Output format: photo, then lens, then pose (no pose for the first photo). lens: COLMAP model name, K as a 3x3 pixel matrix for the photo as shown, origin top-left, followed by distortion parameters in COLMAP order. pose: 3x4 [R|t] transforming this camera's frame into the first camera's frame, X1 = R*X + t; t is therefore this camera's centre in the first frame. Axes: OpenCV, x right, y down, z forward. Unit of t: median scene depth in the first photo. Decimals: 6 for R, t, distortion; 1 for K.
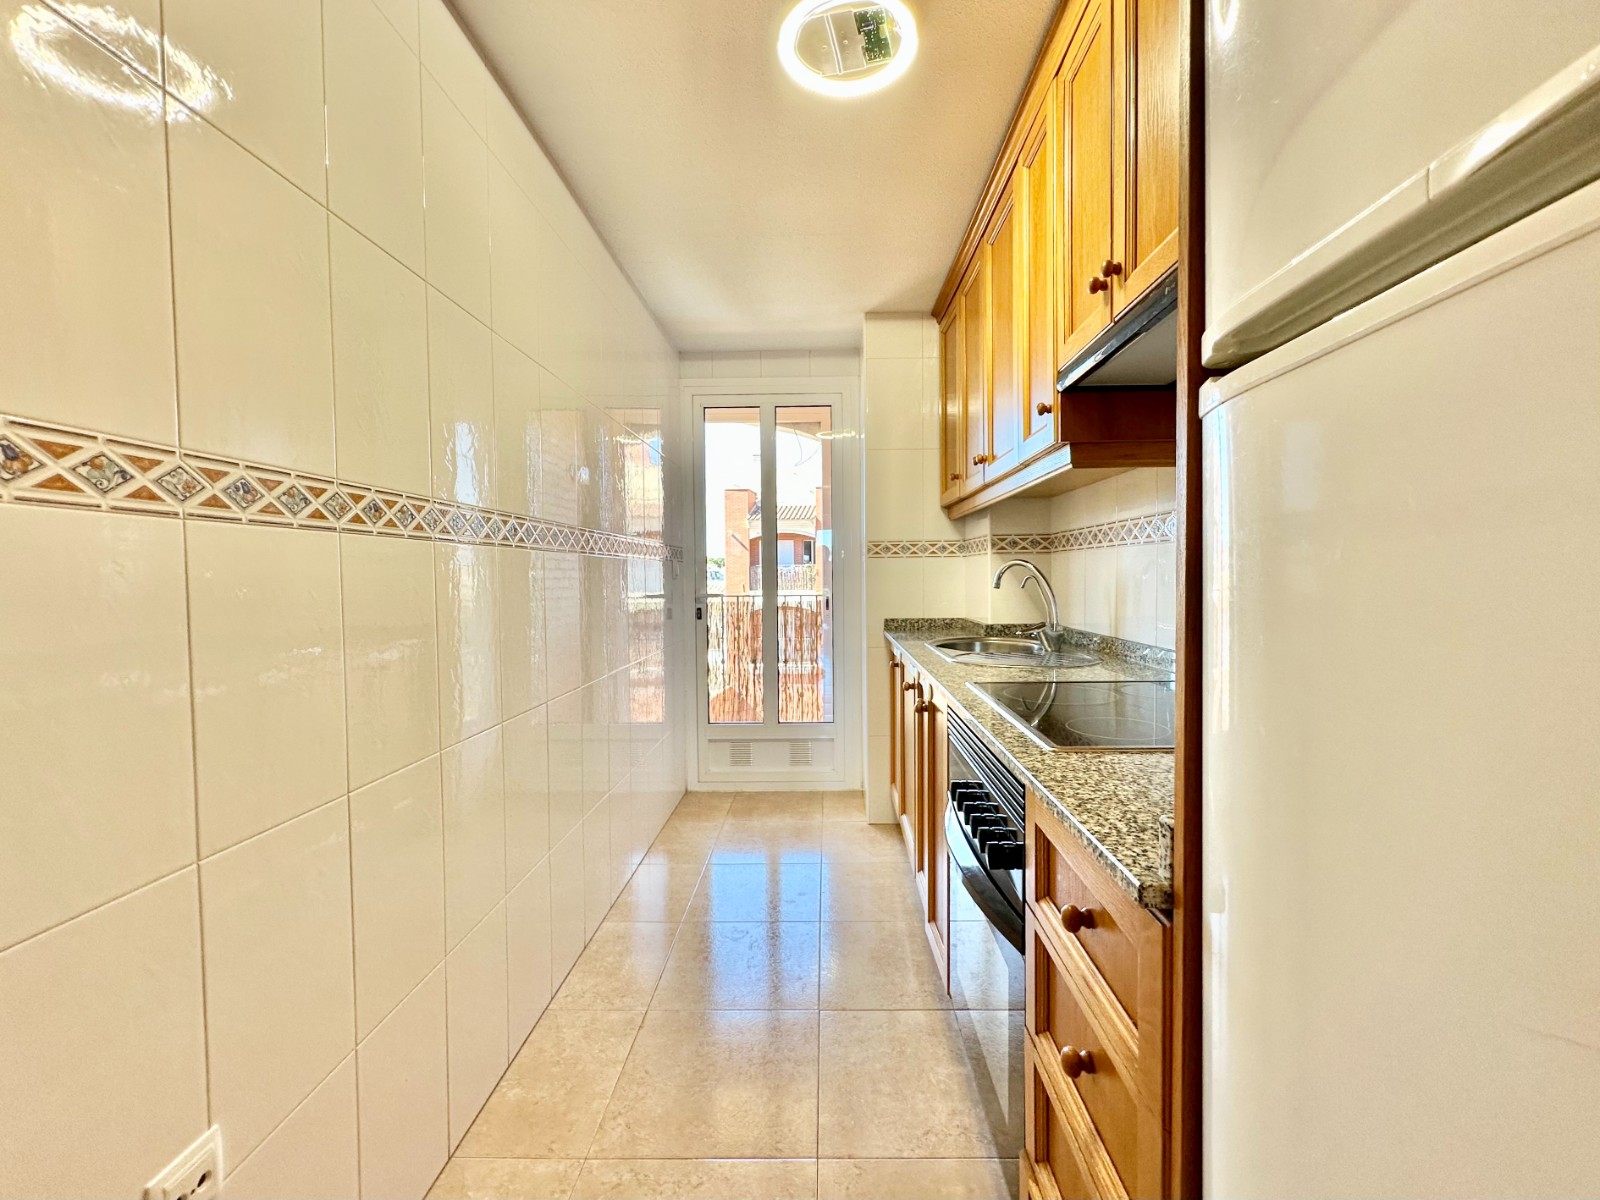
lens RADIAL K [[693.7, 0, 805.9], [0, 693.7, 605.4], [0, 0, 1]] dist [-0.003907, -0.000198]
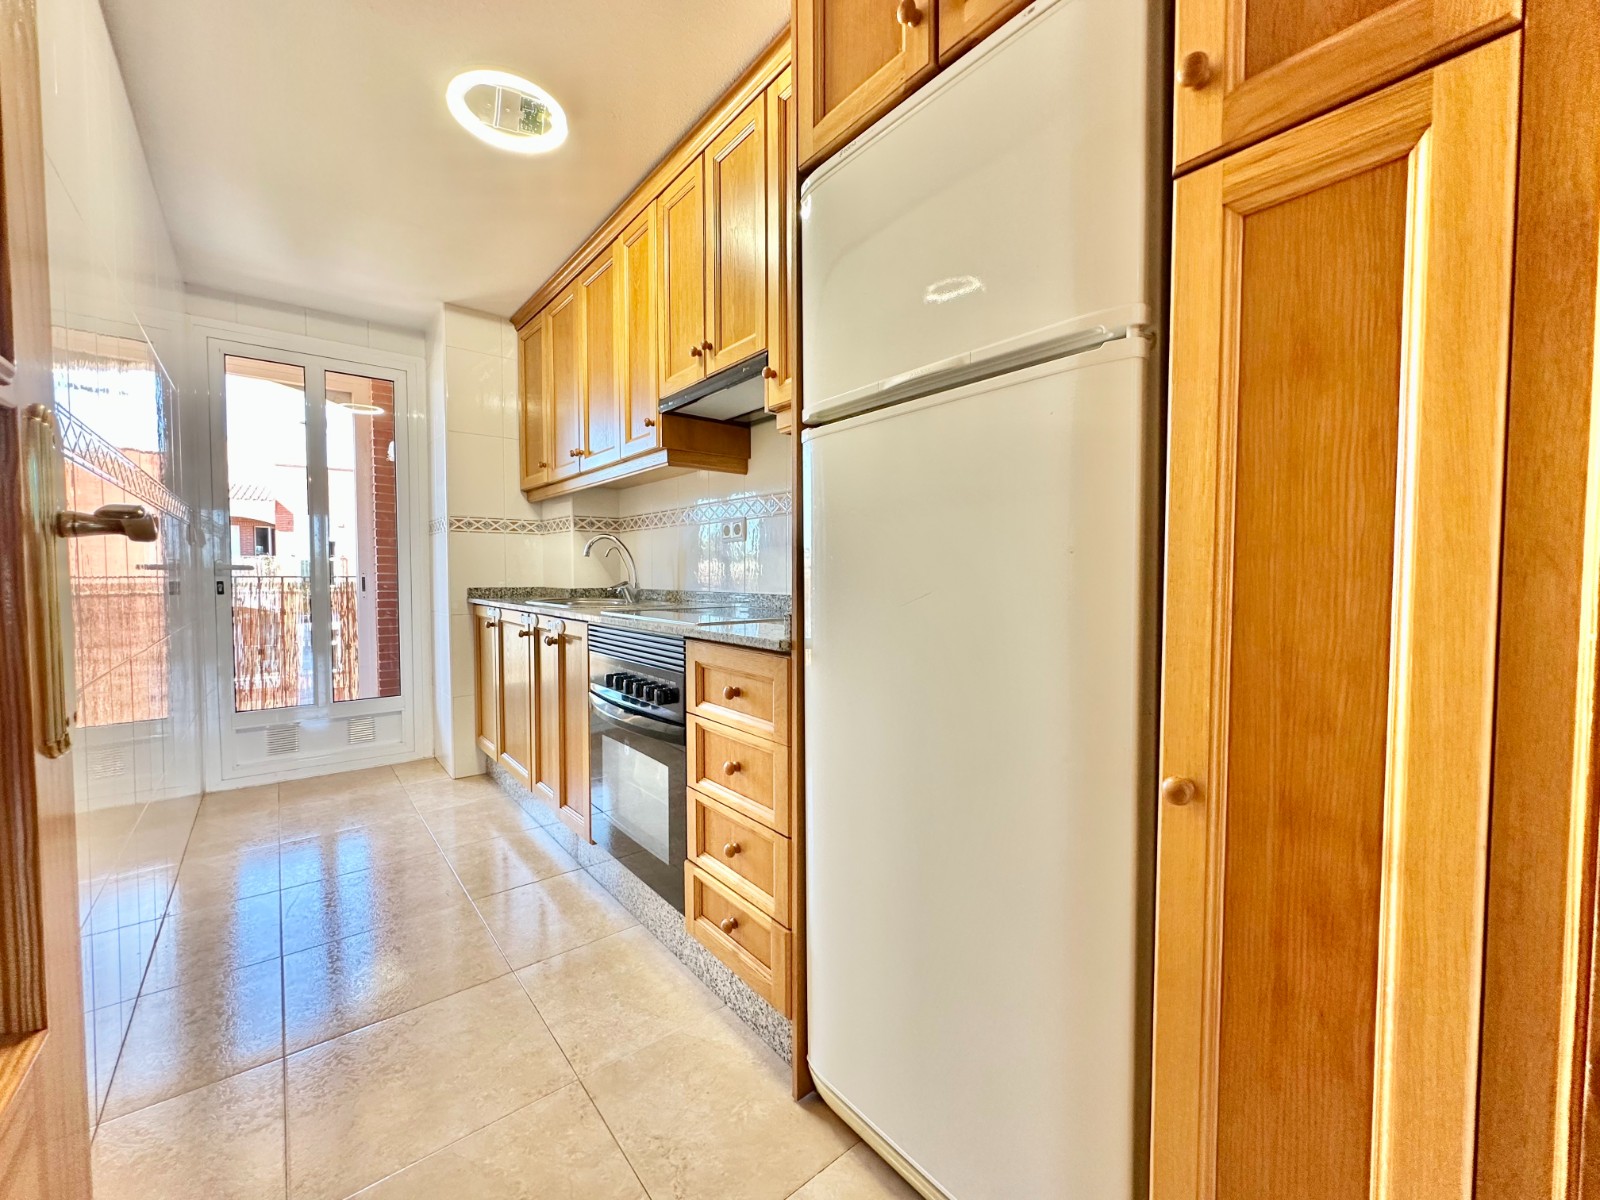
lens RADIAL K [[639.9, 0, 800.0], [0, 639.9, 600.0], [0, 0, 1]] dist [-0.002226, 0.000393]
pose [[0.766528, -0.015776, 0.642017, -0.154000], [0.015649, 0.999860, 0.005885, 0.046804], [-0.642020, 0.005536, 0.766668, -0.125740]]
